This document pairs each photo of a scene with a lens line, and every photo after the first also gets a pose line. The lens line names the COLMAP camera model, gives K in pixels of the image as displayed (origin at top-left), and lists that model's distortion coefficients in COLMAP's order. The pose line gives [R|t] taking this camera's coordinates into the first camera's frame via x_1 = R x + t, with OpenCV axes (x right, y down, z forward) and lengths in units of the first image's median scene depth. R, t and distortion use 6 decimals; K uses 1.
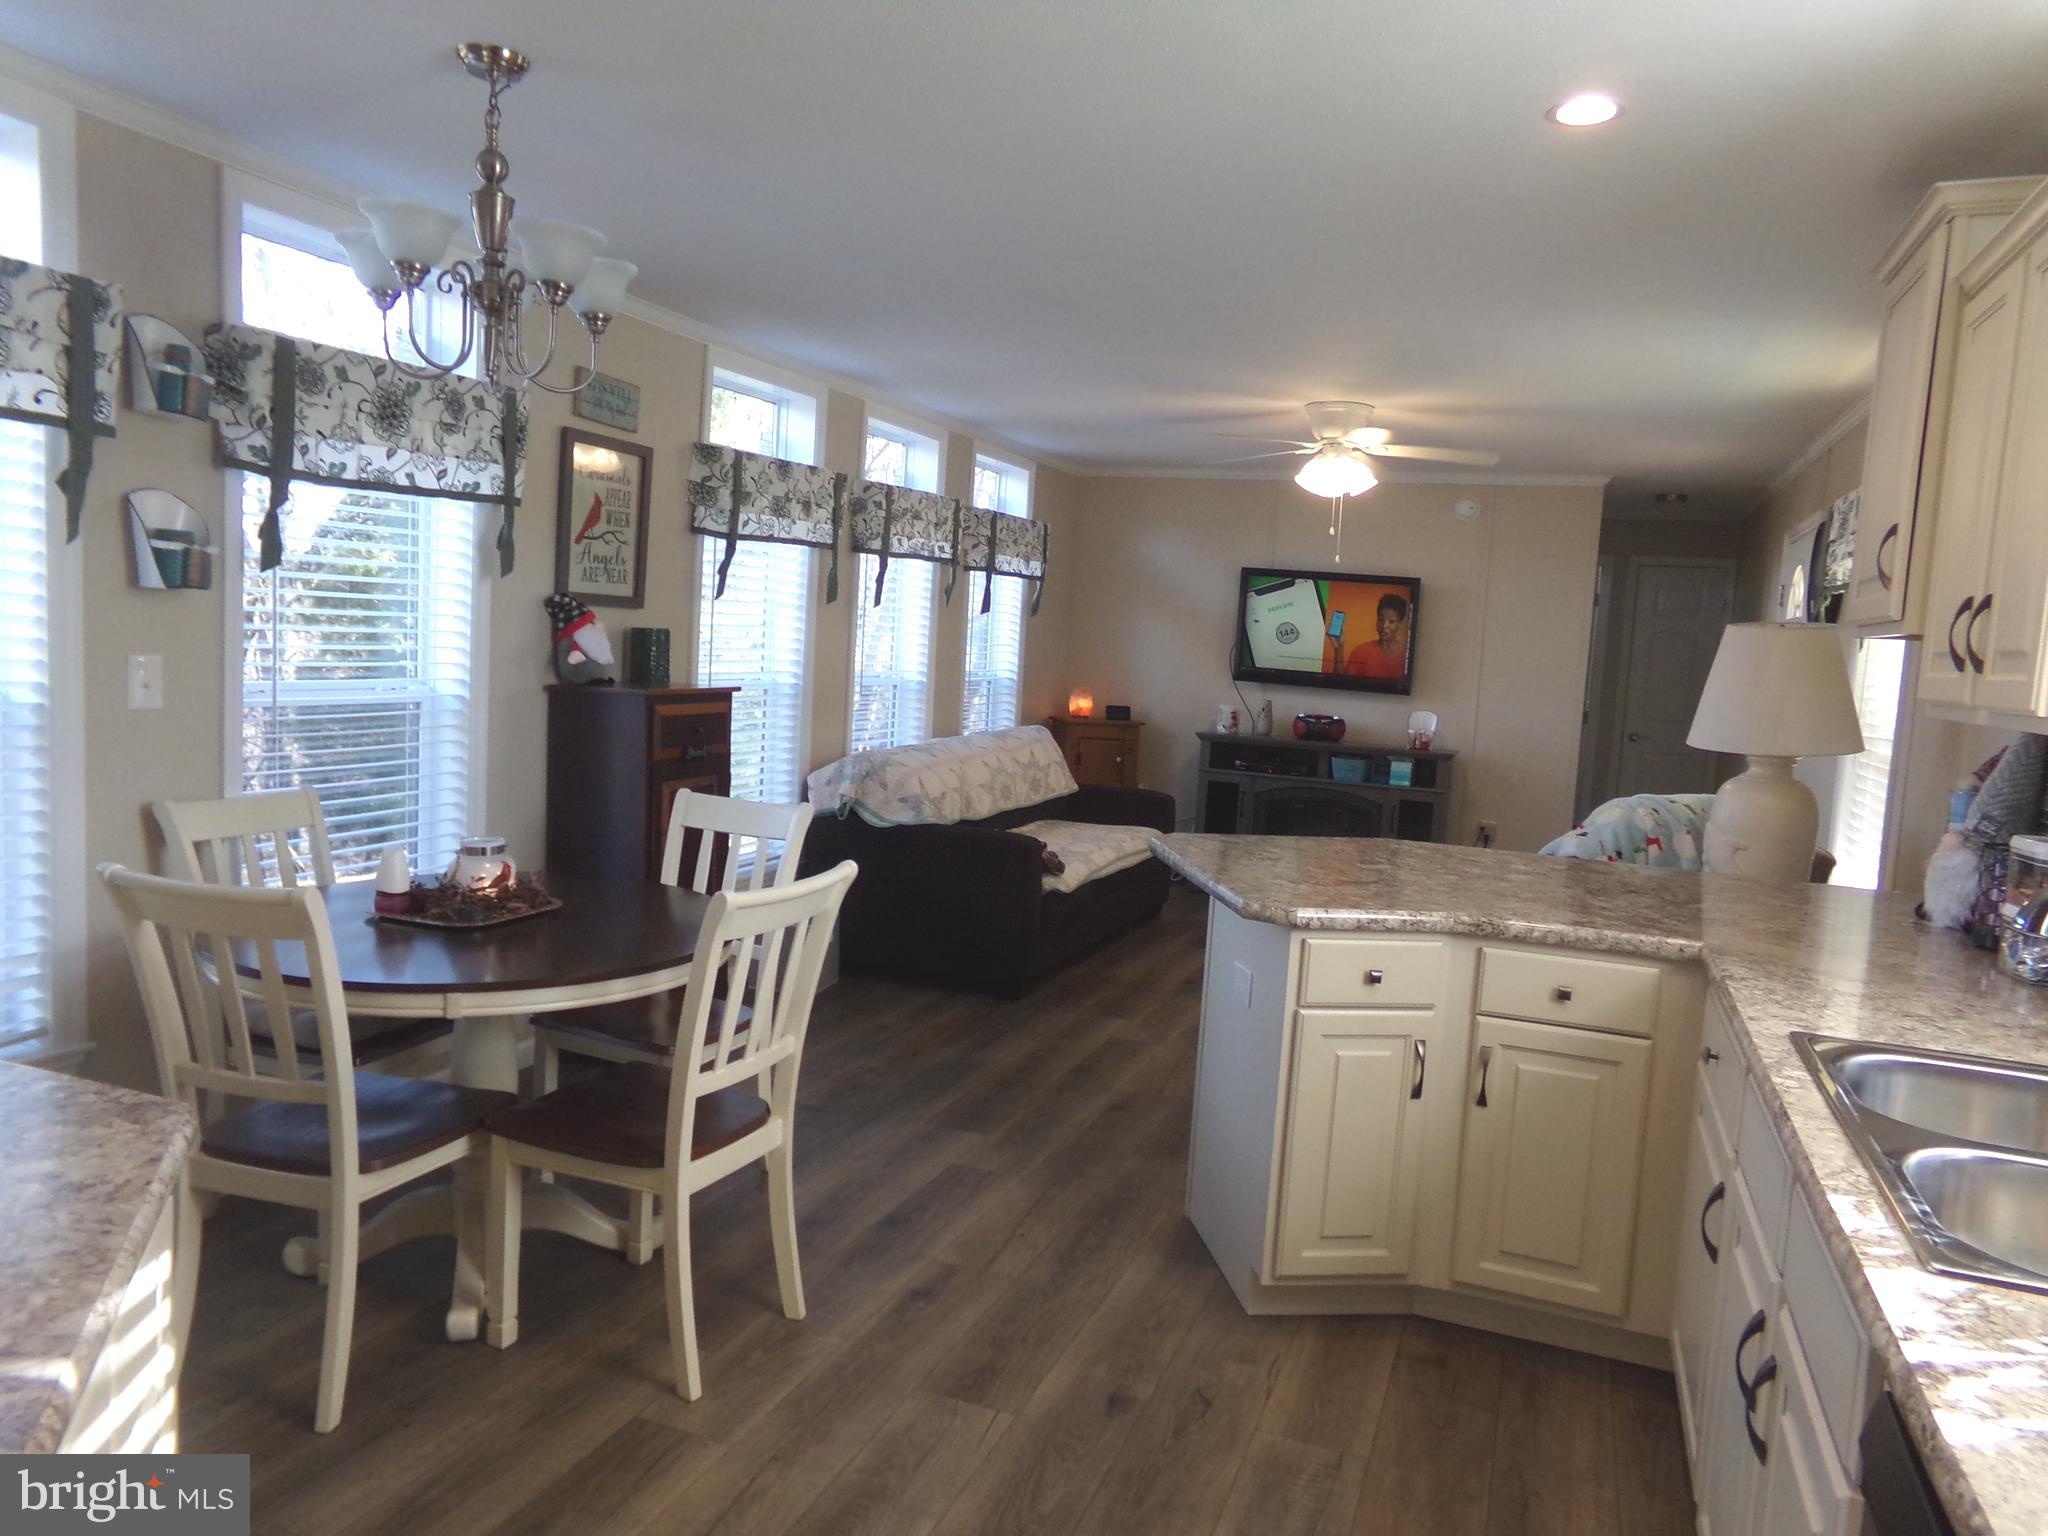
lens RADIAL K [[1405.7, 0, 1020.6], [0, 1405.7, 774.2], [0, 0, 1]] dist [-0.056290, 0.093350]
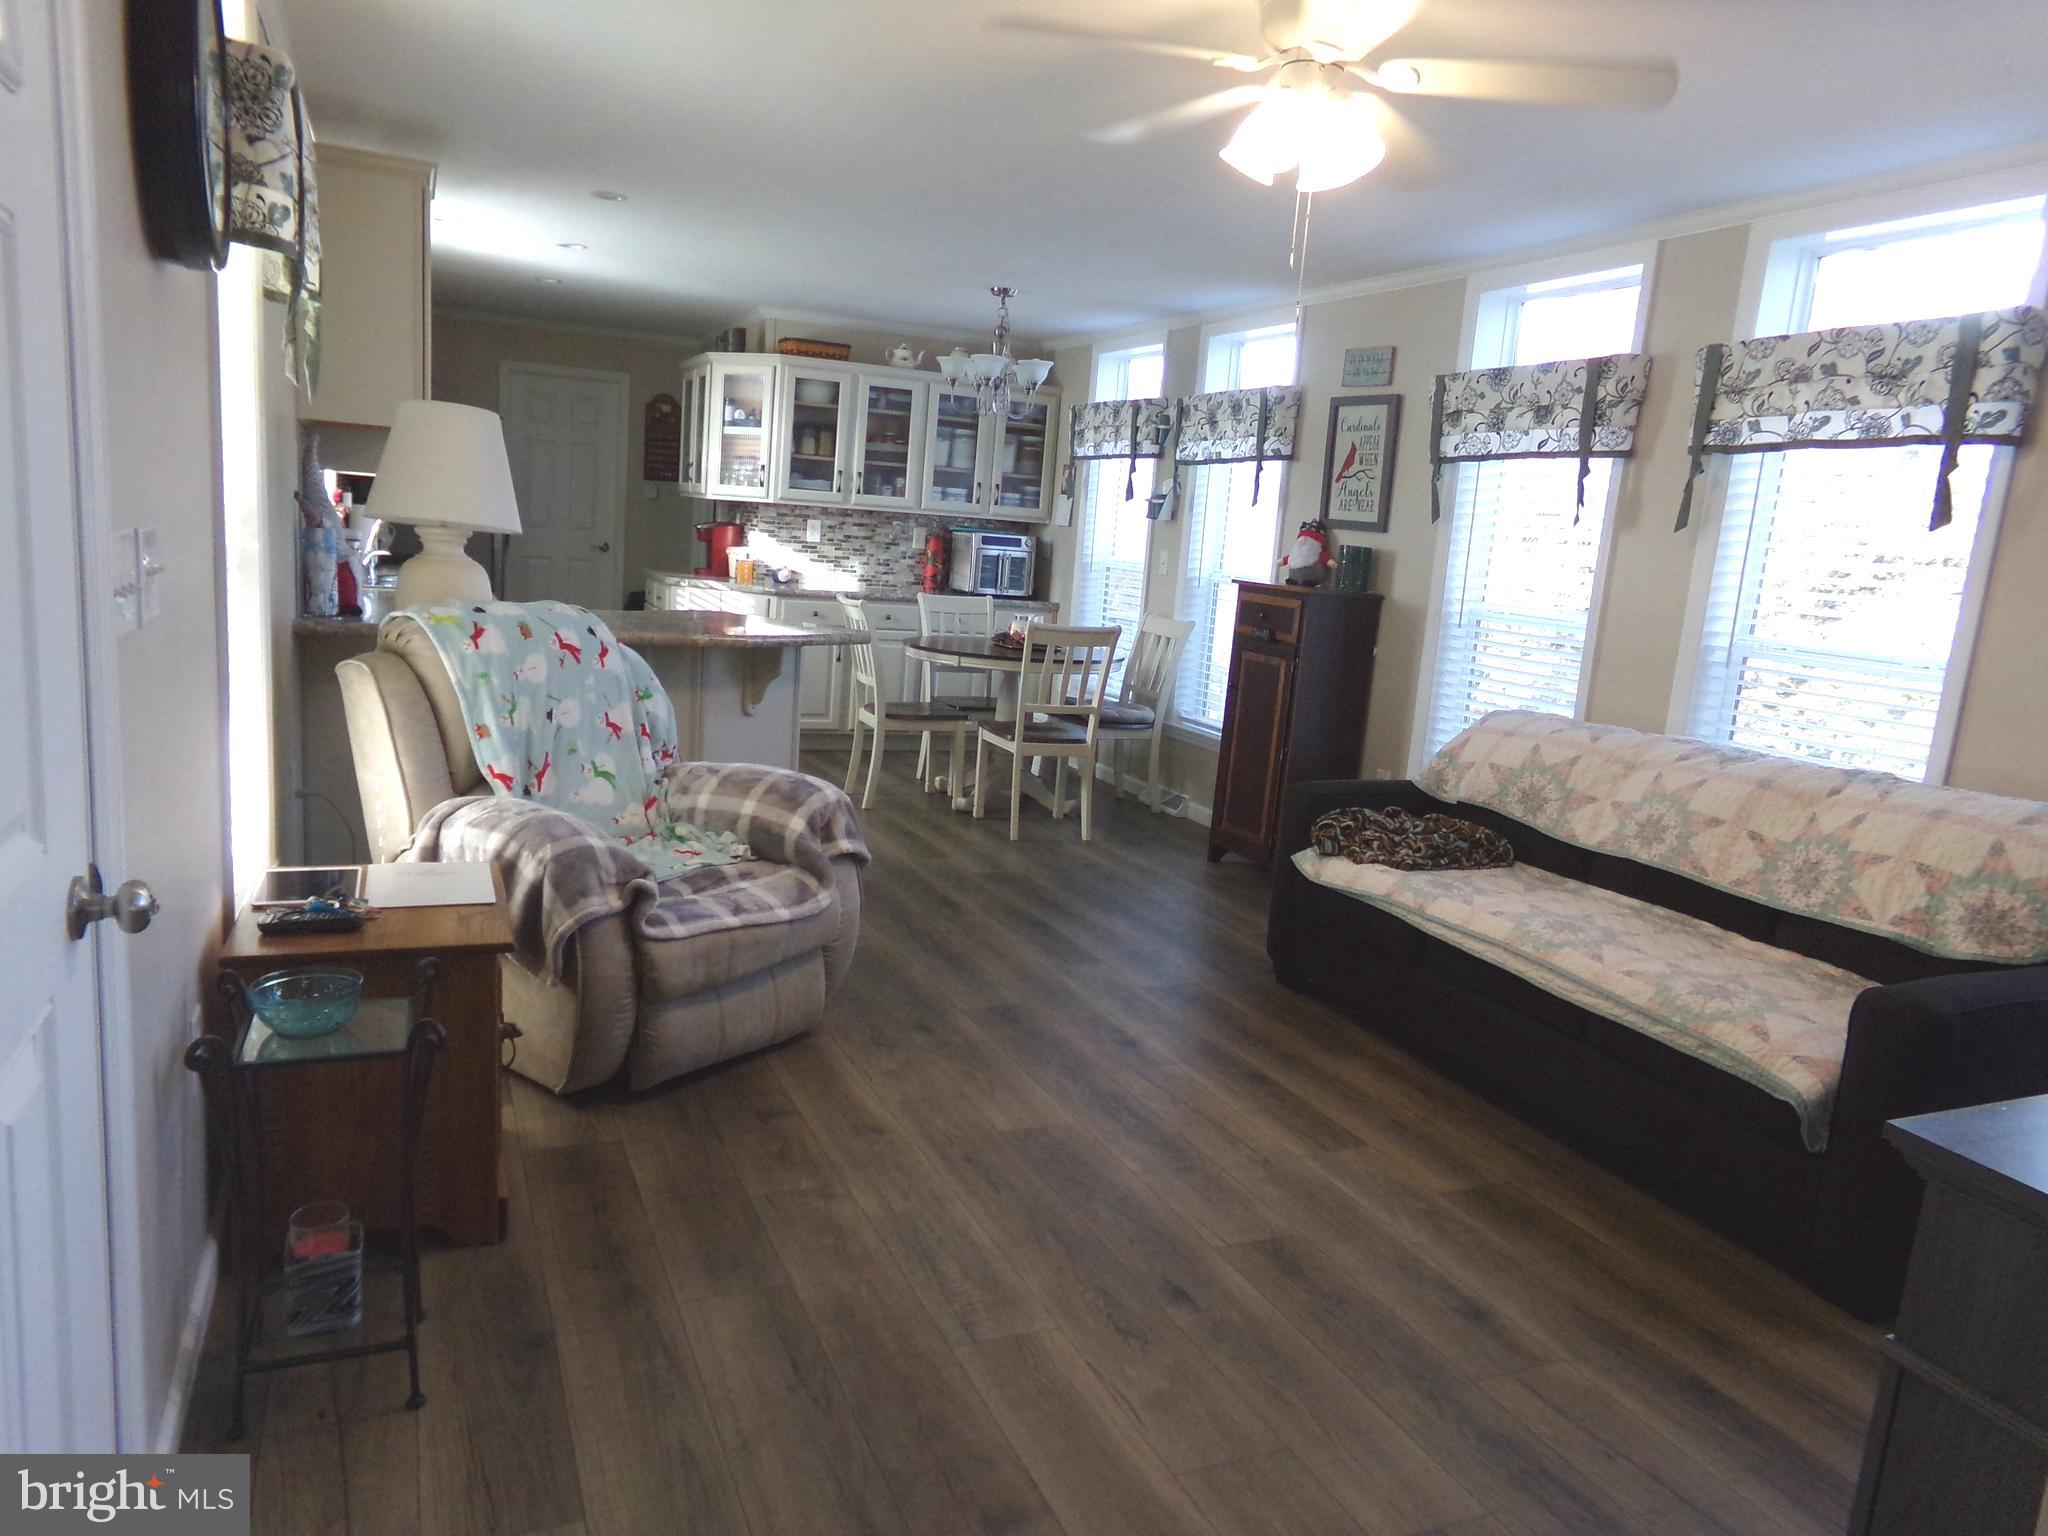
lens RADIAL K [[1422.8, 0, 1007.6], [0, 1422.8, 779.8], [0, 0, 1]] dist [-0.097148, 0.141992]
pose [[-0.708131, 0.021676, -0.705748, 0.692696], [-0.183750, 0.959432, 0.213838, -0.099778], [0.681752, 0.281106, -0.675421, 1.435269]]
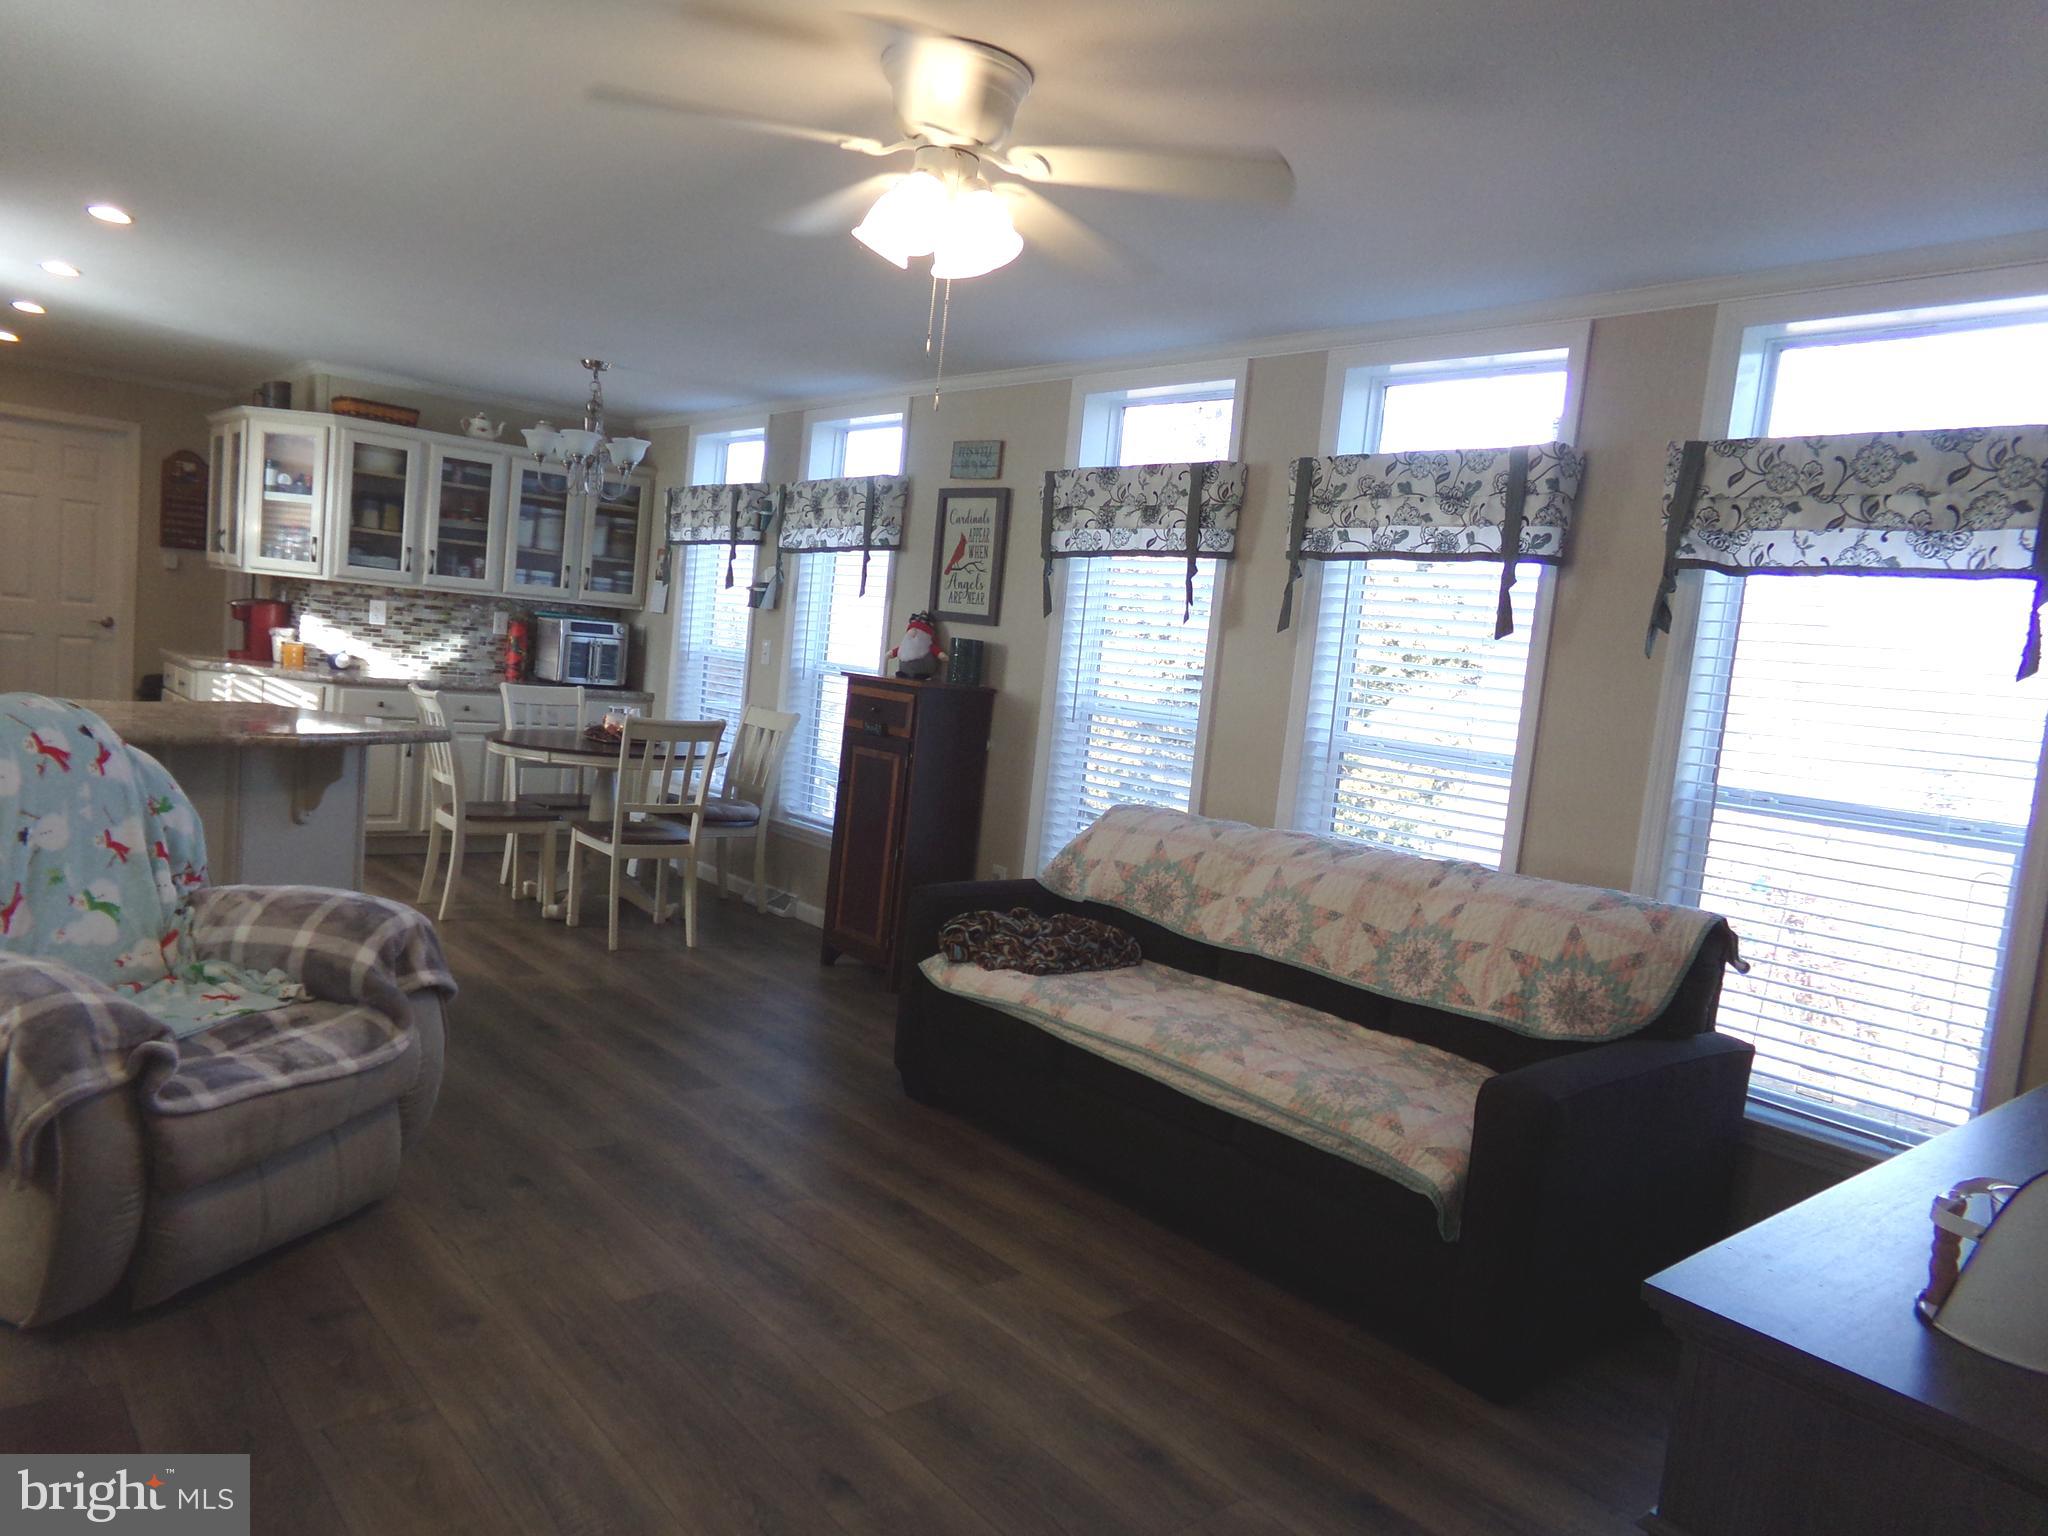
lens RADIAL K [[1422.8, 0, 1011.1], [0, 1422.8, 792.9], [0, 0, 1]] dist [-0.097148, 0.141992]
pose [[-0.476978, -0.006479, -0.878892, 0.665550], [-0.210988, 0.971577, 0.107342, -0.098712], [0.853215, 0.236635, -0.464787, 1.392867]]
